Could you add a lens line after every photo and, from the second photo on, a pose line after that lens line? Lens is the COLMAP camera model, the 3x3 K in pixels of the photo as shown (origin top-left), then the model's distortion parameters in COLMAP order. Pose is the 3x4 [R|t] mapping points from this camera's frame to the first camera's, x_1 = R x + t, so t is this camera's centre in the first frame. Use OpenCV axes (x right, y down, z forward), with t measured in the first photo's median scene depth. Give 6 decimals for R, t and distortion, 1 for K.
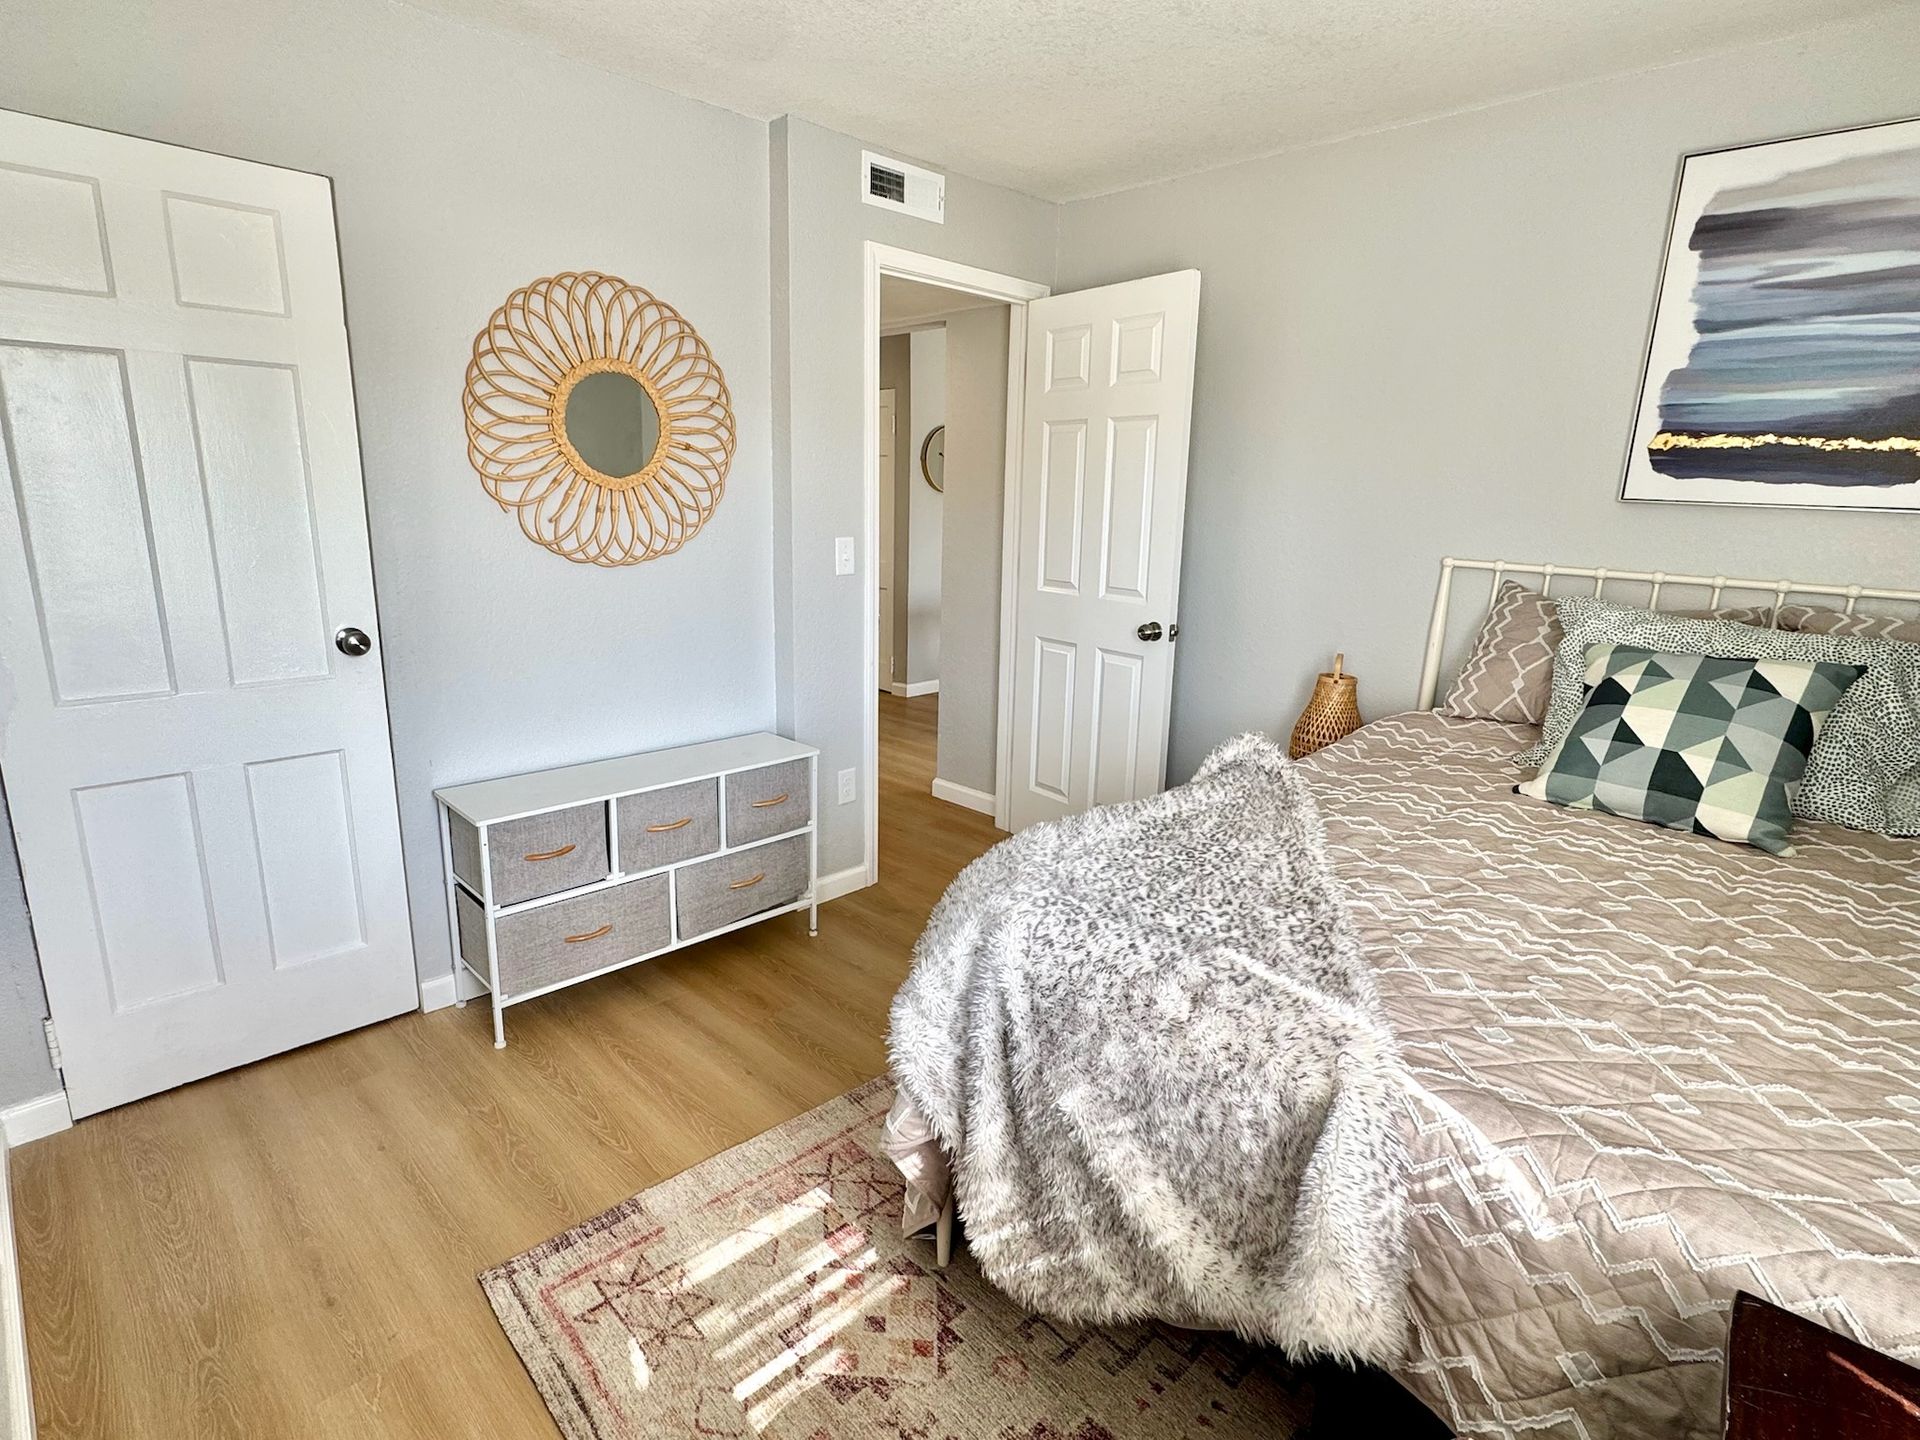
lens RADIAL K [[1013.5, 0, 960.0], [0, 1013.5, 720.0], [0, 0, 1]] dist [-0.001108, -0.000690]
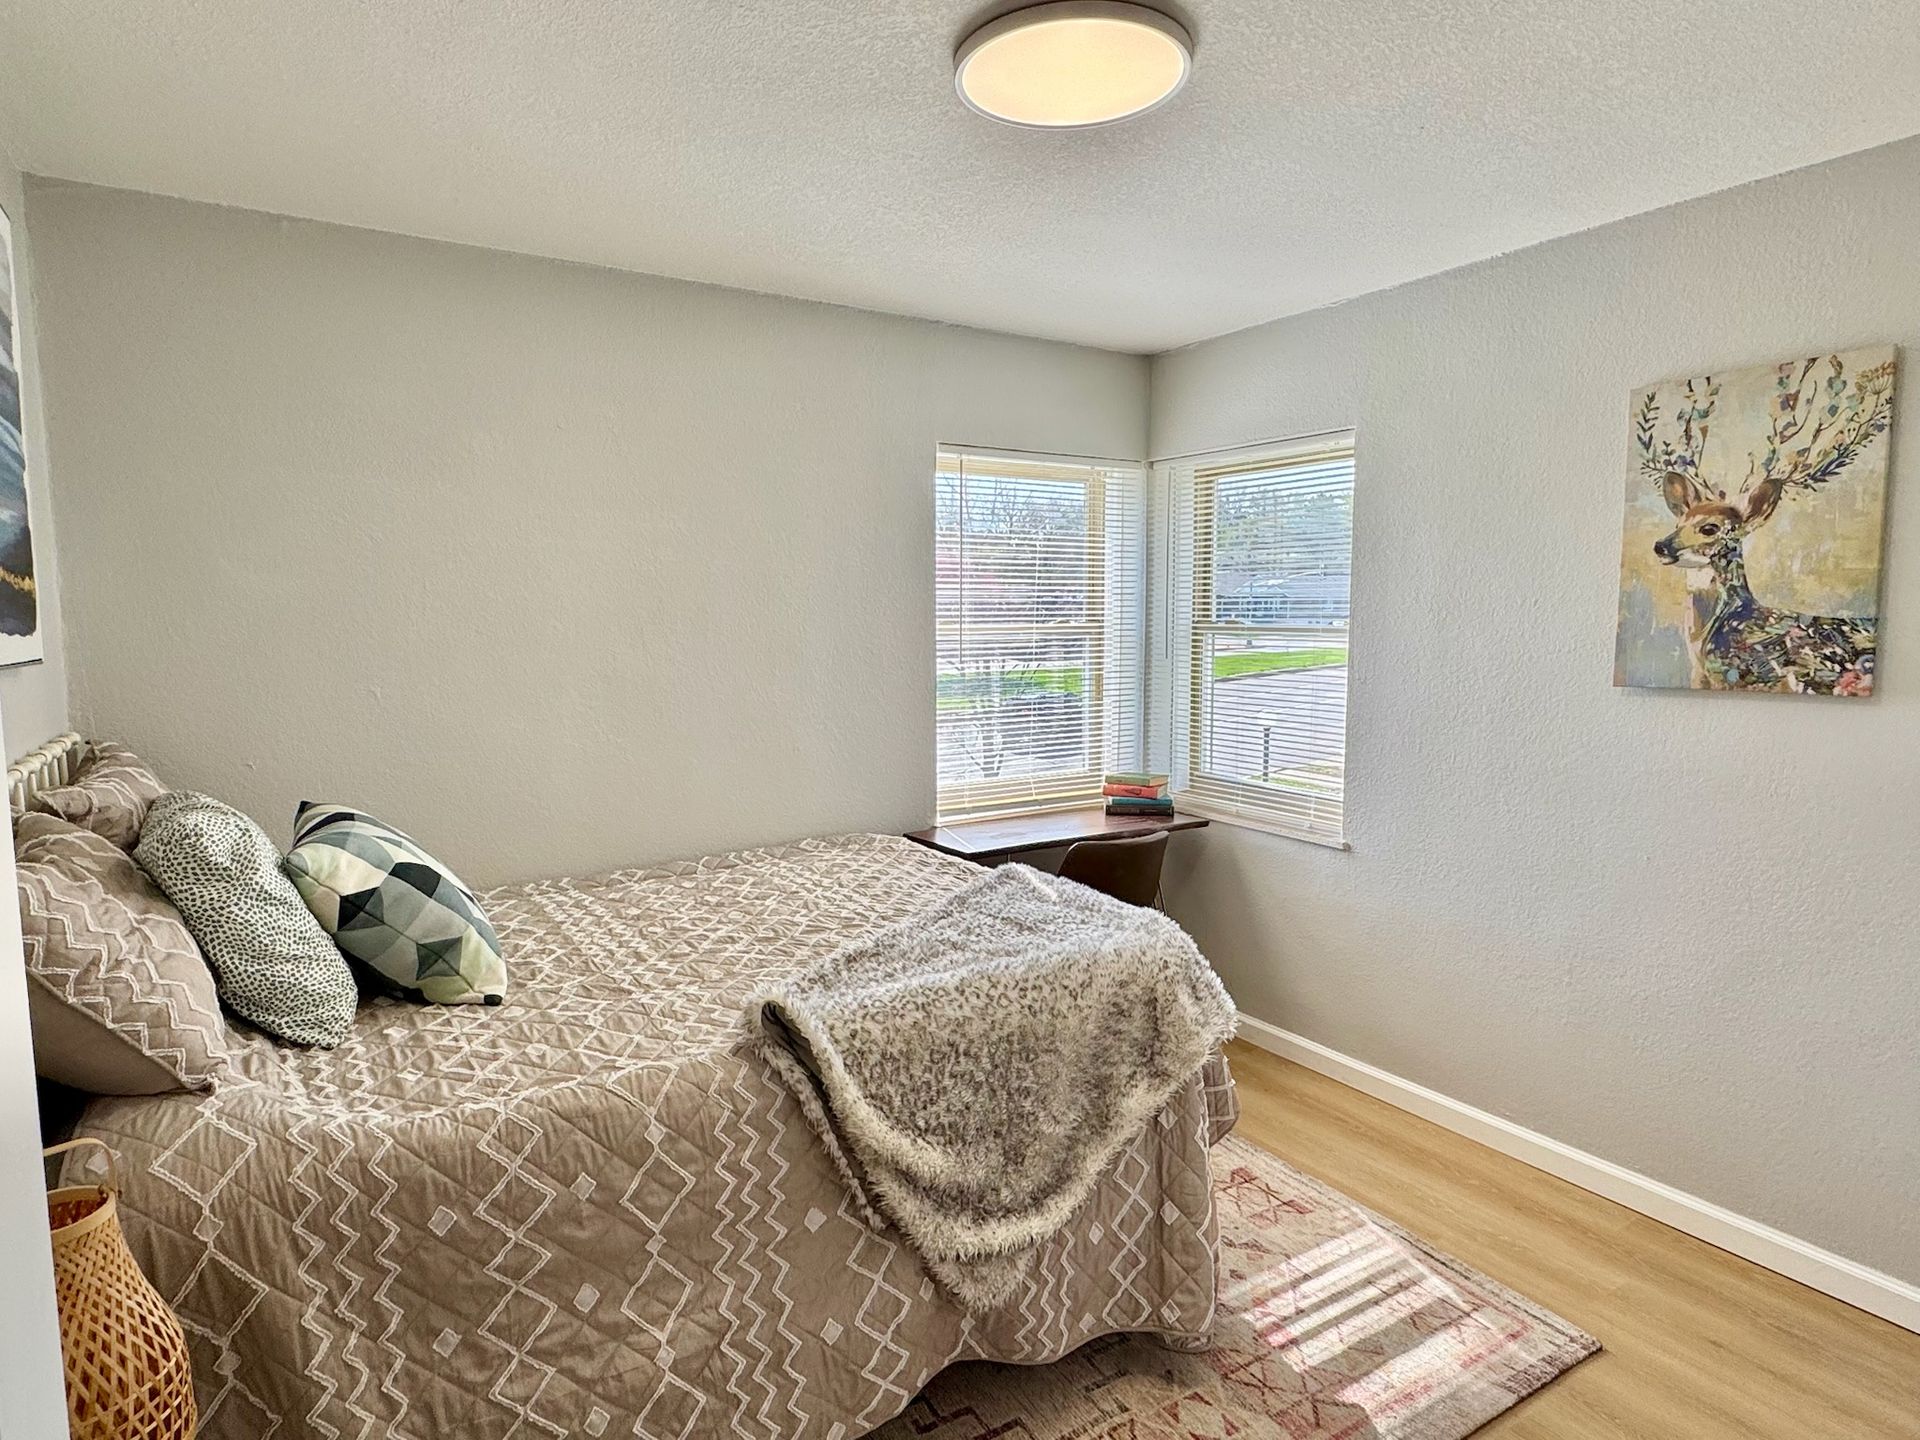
lens RADIAL K [[1105.8, 0, 949.5], [0, 1105.8, 720.5], [0, 0, 1]] dist [-0.000646, 0.002479]
pose [[-0.977998, -0.044782, 0.203750, 0.031635], [0.022886, 0.947760, 0.318162, -0.409835], [-0.207354, 0.315825, -0.925883, 1.608387]]
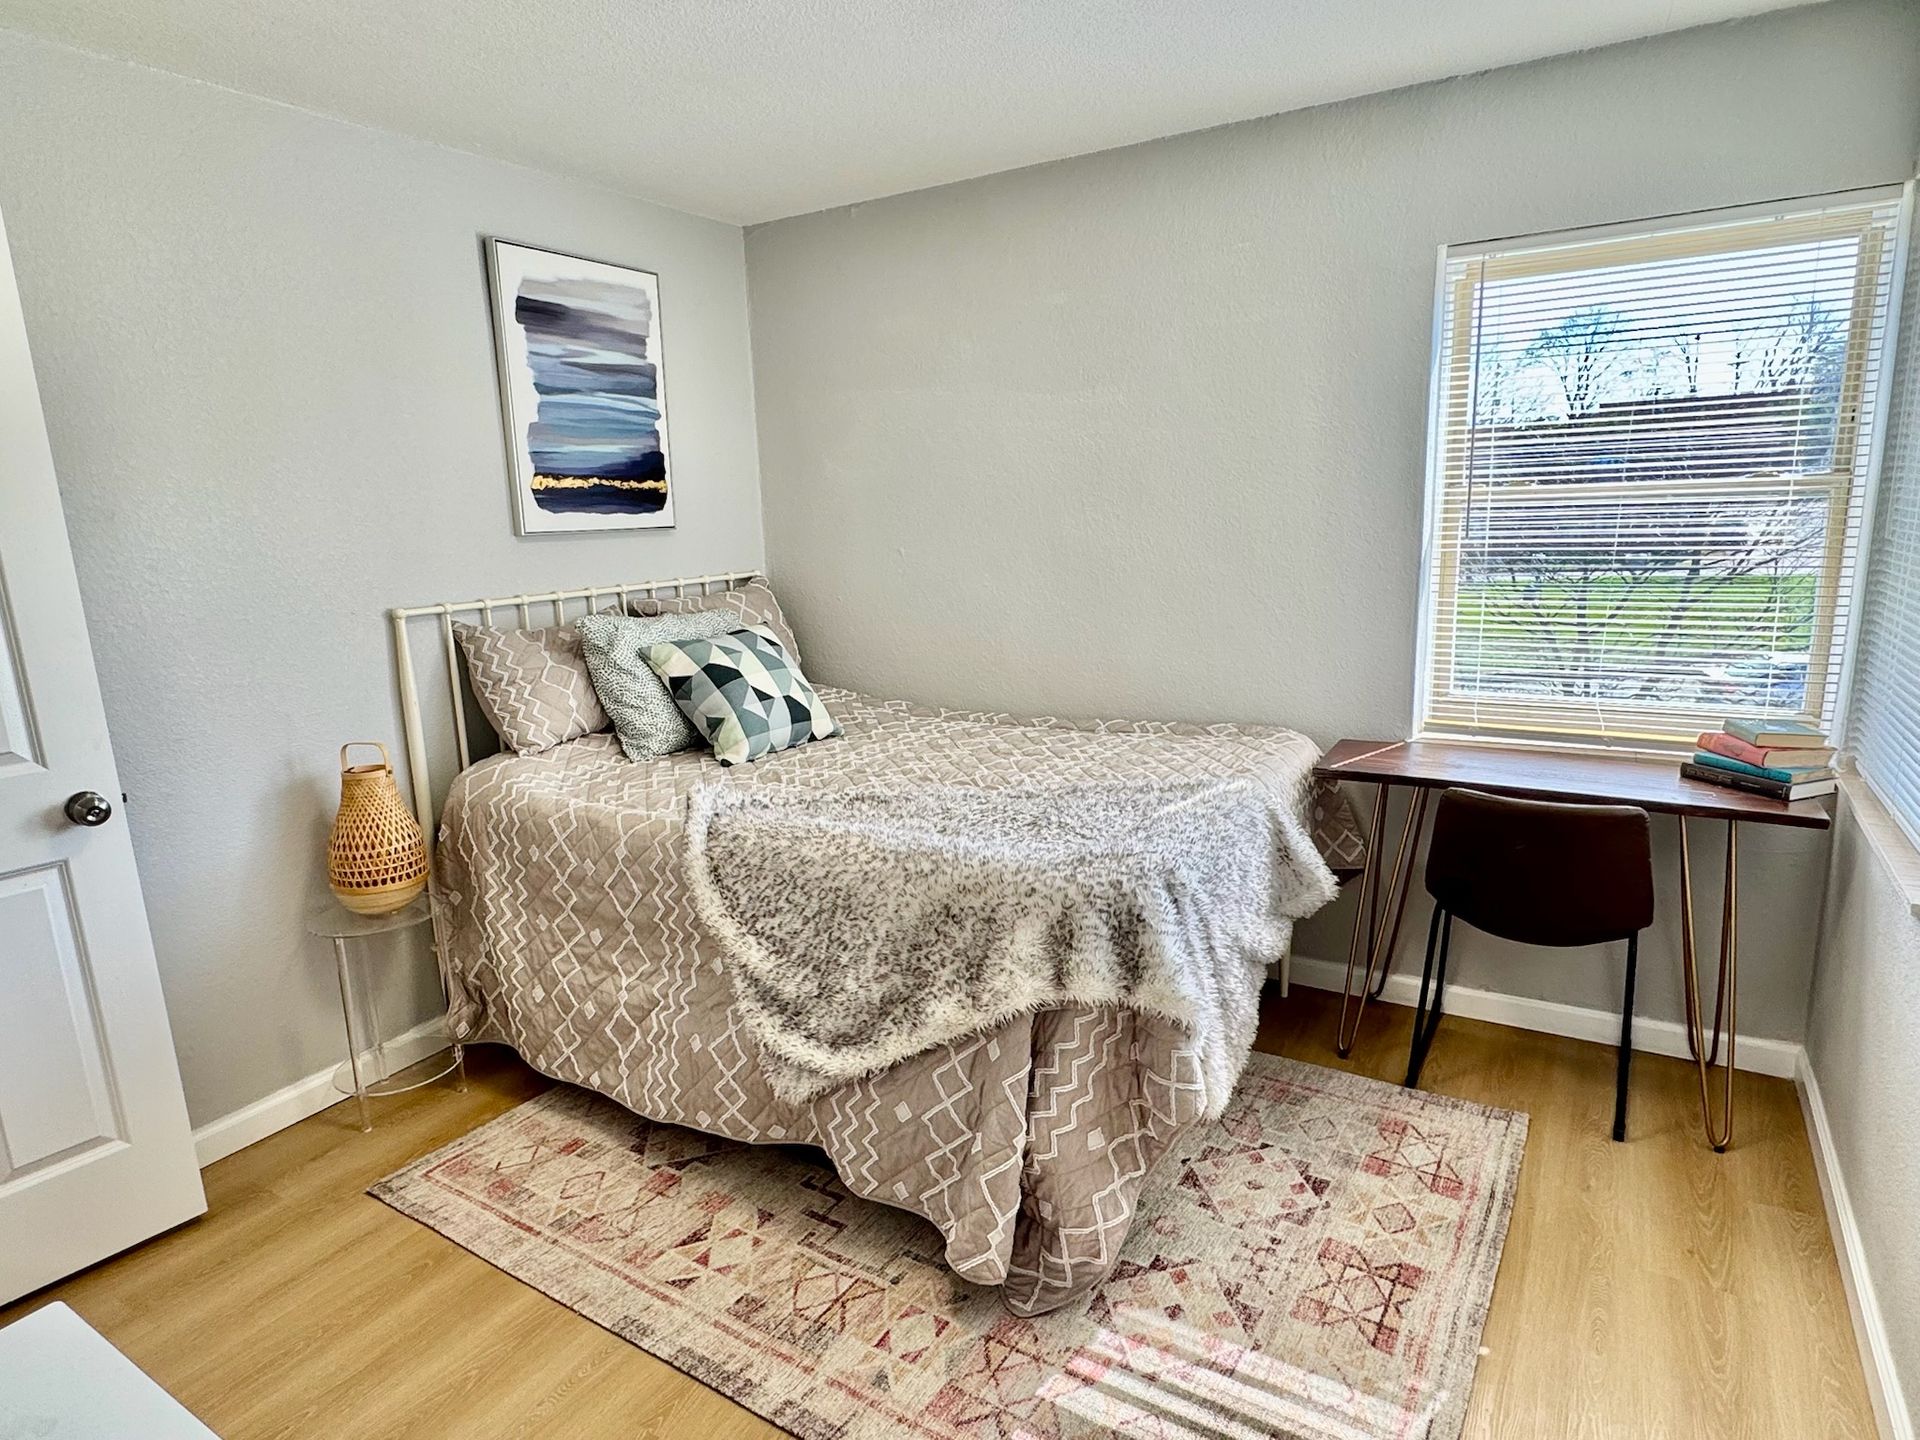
lens RADIAL K [[1105.8, 0, 949.5], [0, 1105.8, 720.5], [0, 0, 1]] dist [-0.000646, 0.002479]
pose [[-0.241235, -0.211236, 0.947198, -0.729390], [0.244704, 0.931246, 0.270001, -0.261897], [-0.939109, 0.296917, -0.172959, 0.904612]]
